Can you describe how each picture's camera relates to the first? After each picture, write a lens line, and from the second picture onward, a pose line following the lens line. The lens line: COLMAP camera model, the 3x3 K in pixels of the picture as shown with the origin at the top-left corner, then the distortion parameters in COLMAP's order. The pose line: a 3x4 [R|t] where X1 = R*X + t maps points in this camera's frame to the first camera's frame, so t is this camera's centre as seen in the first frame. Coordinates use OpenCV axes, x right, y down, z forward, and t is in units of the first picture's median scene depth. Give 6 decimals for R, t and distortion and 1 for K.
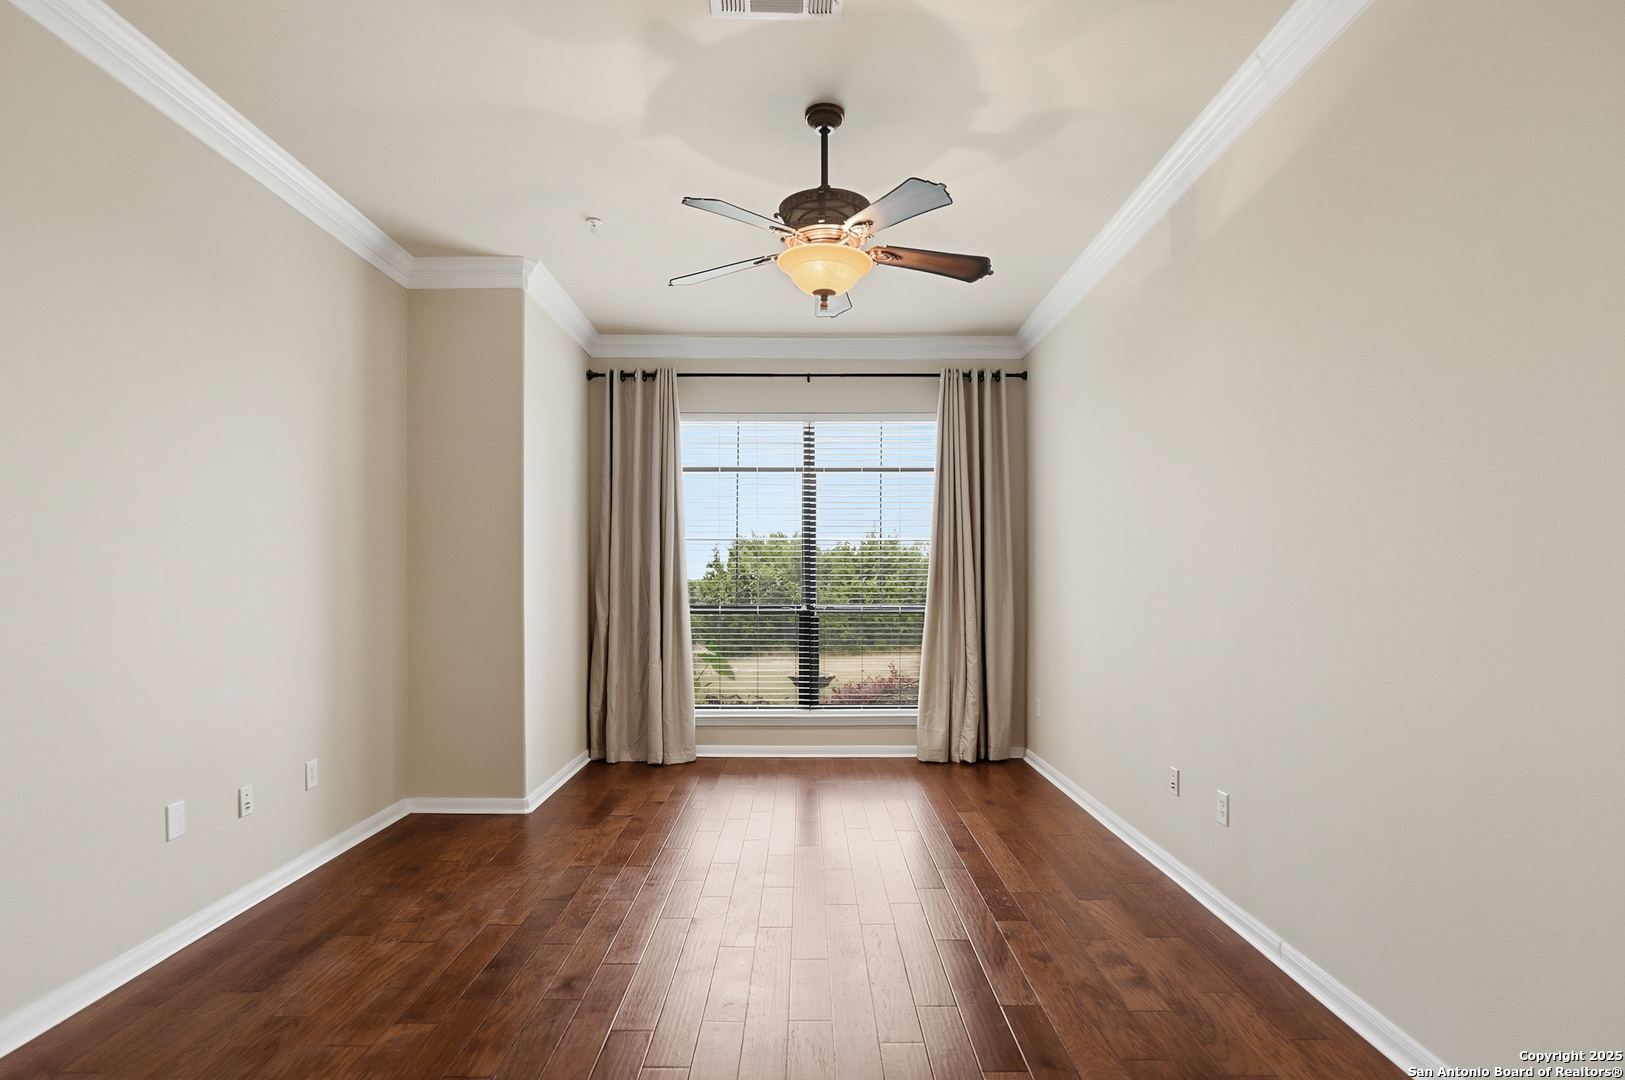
lens RADIAL K [[831.1, 0, 812.0], [0, 831.1, 560.5], [0, 0, 1]] dist [-0.016825, -0.000660]
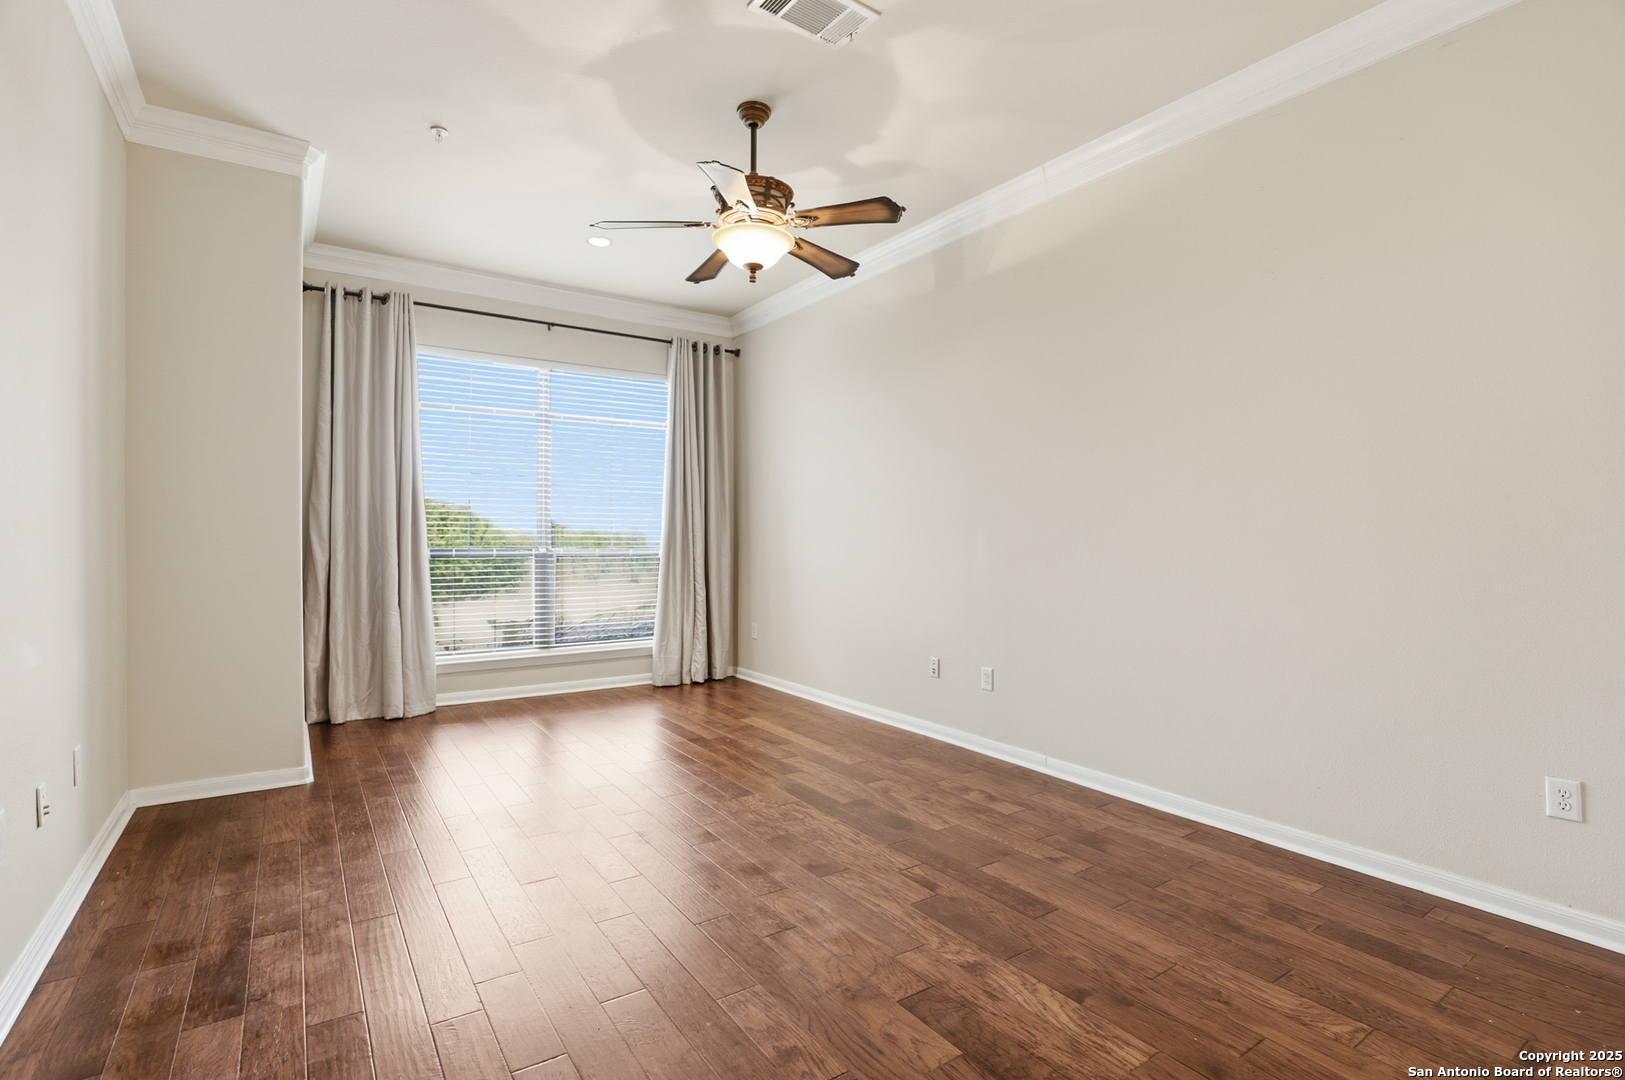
lens RADIAL K [[757.0, 0, 814.8], [0, 757.0, 532.1], [0, 0, 1]] dist [-0.032348, 0.005194]
pose [[0.829757, 0.006409, 0.558088, -0.262584], [-0.018472, 0.999702, 0.015984, 0.013861], [-0.557819, -0.023572, 0.829628, 0.041868]]
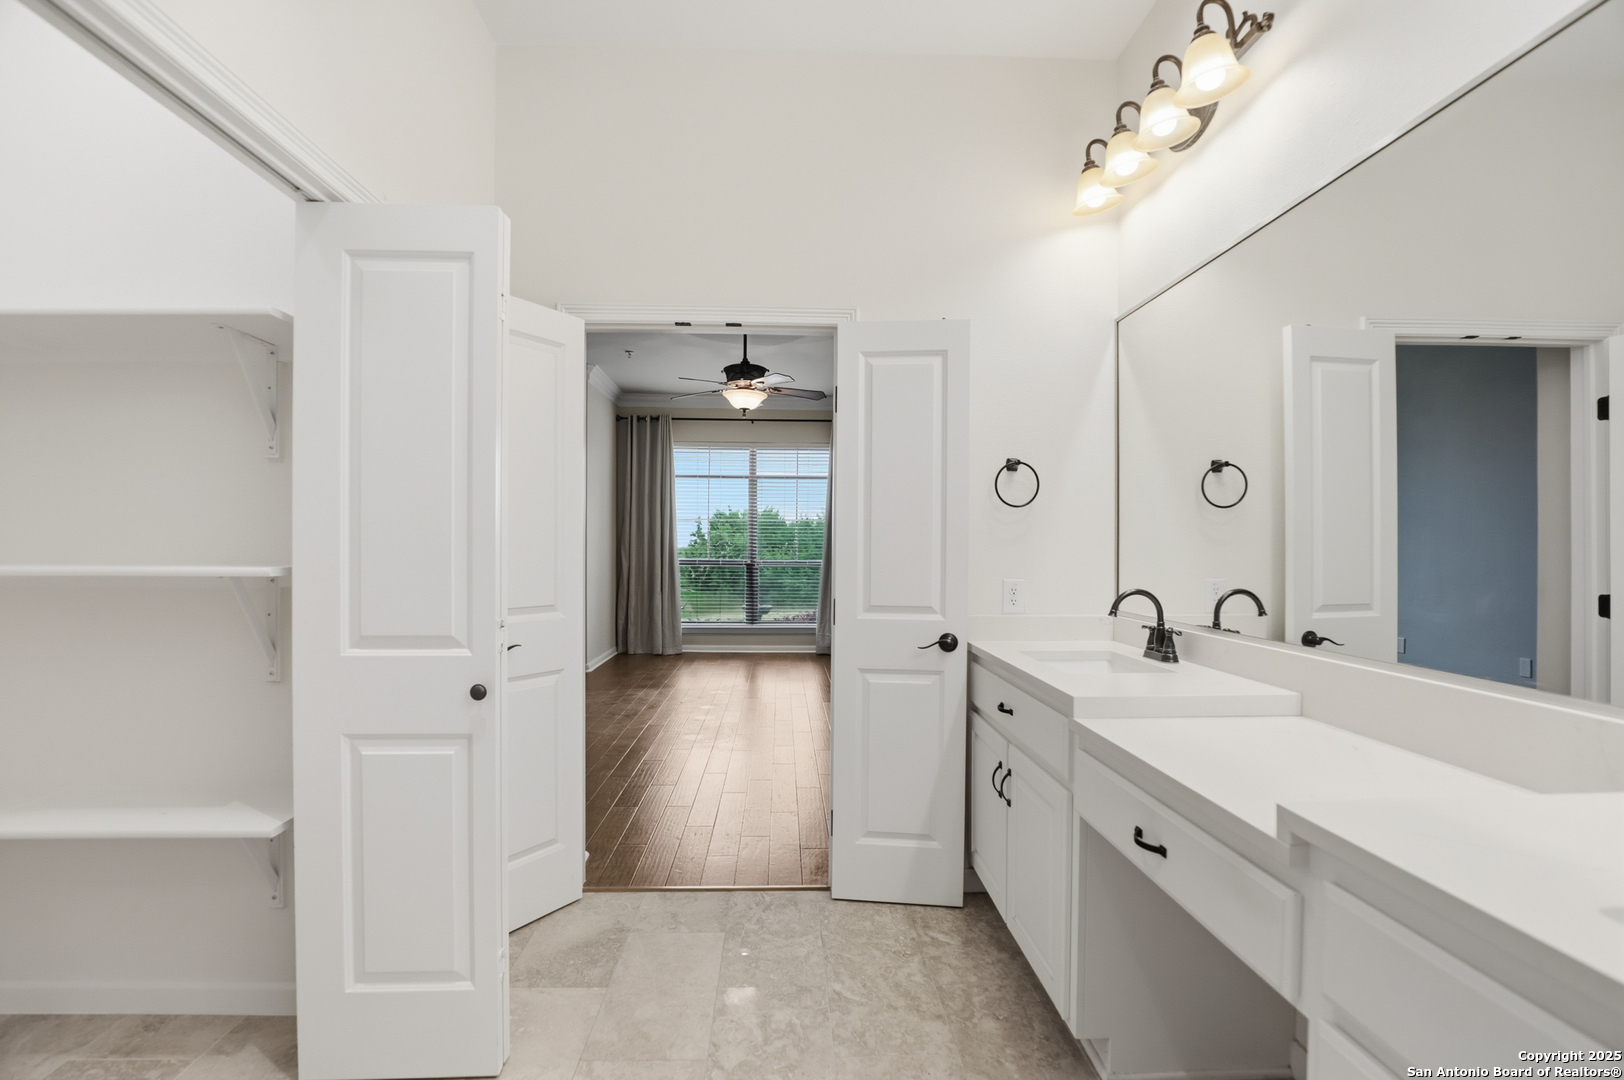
lens RADIAL K [[756.6, 0, 822.5], [0, 756.6, 541.2], [0, 0, 1]] dist [-0.032348, 0.005194]
pose [[0.998919, 0.008501, 0.045701, 0.068833], [-0.009162, 0.999856, 0.014273, -0.006355], [-0.045573, -0.014676, 0.998853, -0.511191]]
